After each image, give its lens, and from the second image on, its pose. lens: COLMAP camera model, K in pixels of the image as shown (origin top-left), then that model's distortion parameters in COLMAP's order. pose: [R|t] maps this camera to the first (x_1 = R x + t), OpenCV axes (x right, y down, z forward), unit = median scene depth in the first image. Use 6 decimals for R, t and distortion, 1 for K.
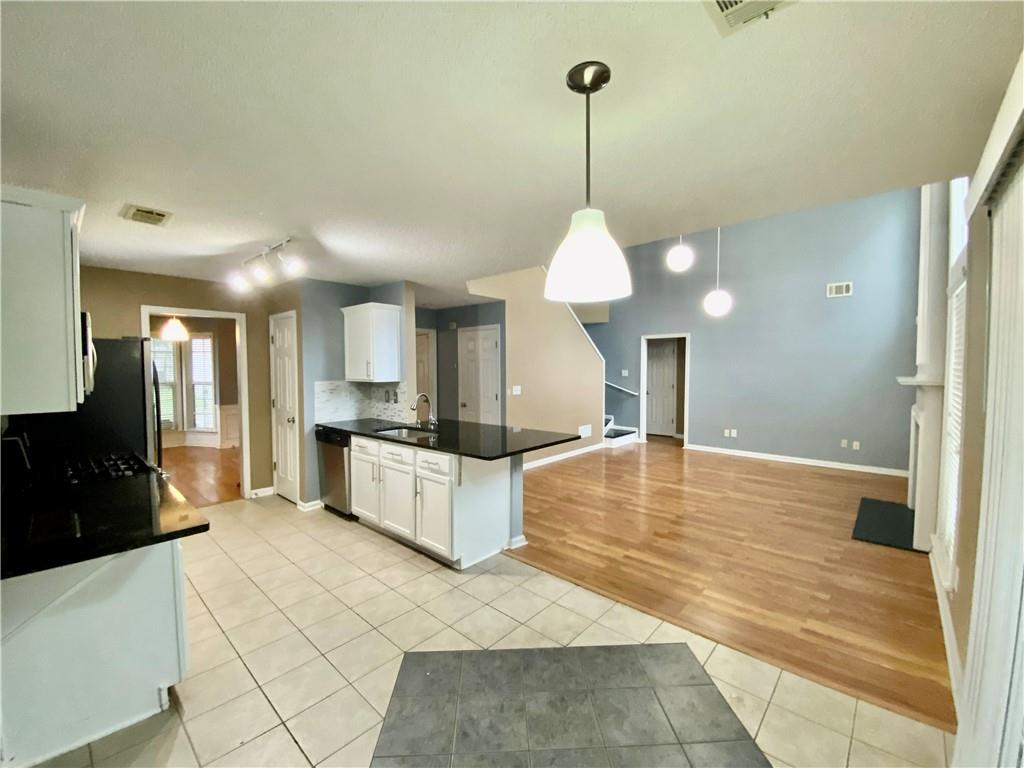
lens RADIAL K [[415.7, 0, 512.0], [0, 415.7, 384.0], [0, 0, 1]] dist [0.046605, -0.037377]
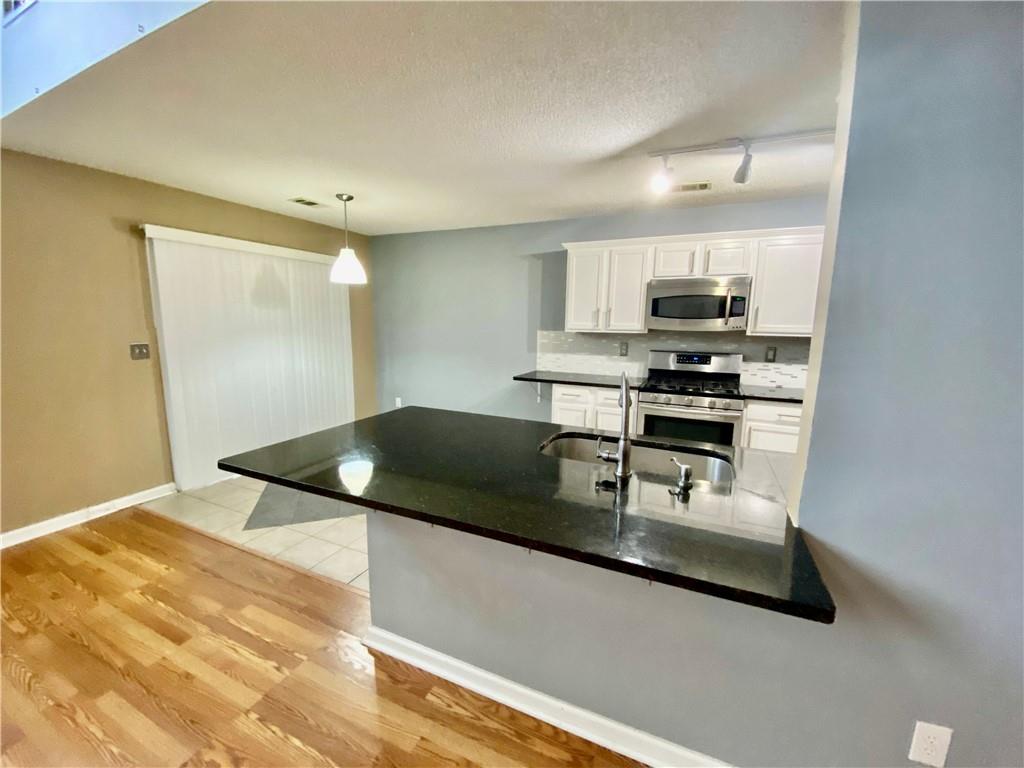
lens RADIAL K [[415.7, 0, 512.0], [0, 415.7, 384.0], [0, 0, 1]] dist [0.046605, -0.037377]
pose [[-0.955468, 0.034704, -0.293046, 0.001391], [-0.023362, 0.981048, 0.192352, -0.043280], [0.294167, 0.190633, -0.936549, 1.411363]]
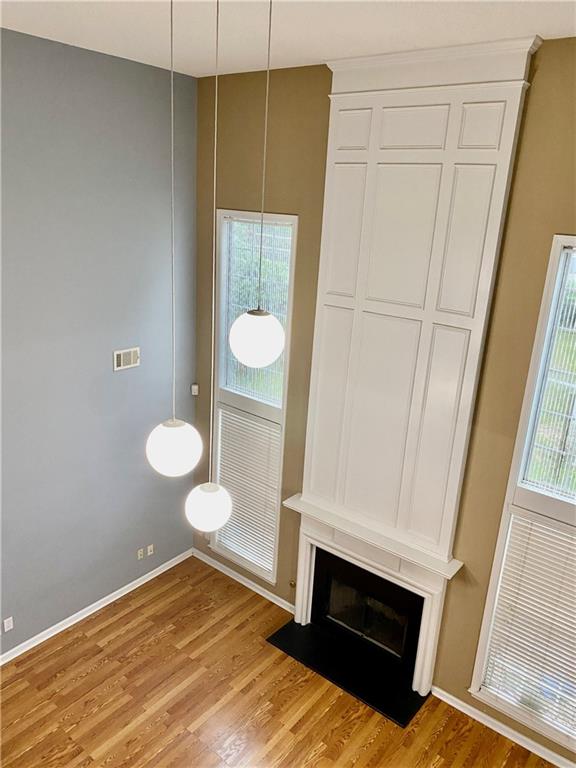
lens RADIAL K [[594.0, 0, 283.5], [0, 594.0, 380.3], [0, 0, 1]] dist [0.053550, -0.070842]
pose [[-0.052081, -0.302412, 0.951753, -0.234643], [-0.011425, 0.953165, 0.302235, -0.781099], [-0.998578, 0.004867, -0.053097, 1.308104]]
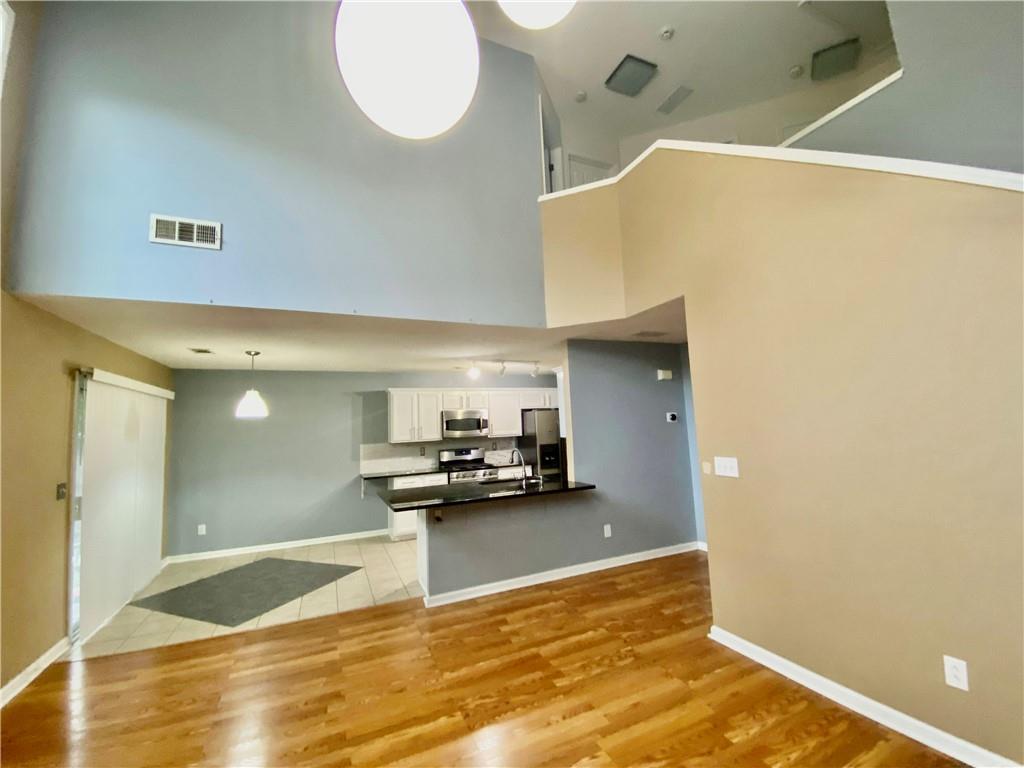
lens RADIAL K [[415.7, 0, 512.0], [0, 415.7, 384.0], [0, 0, 1]] dist [0.046605, -0.037377]
pose [[-0.410540, -0.072151, -0.908984, 0.859002], [0.008226, 0.996531, -0.082815, -0.064296], [0.911806, -0.041477, -0.408522, 1.532551]]
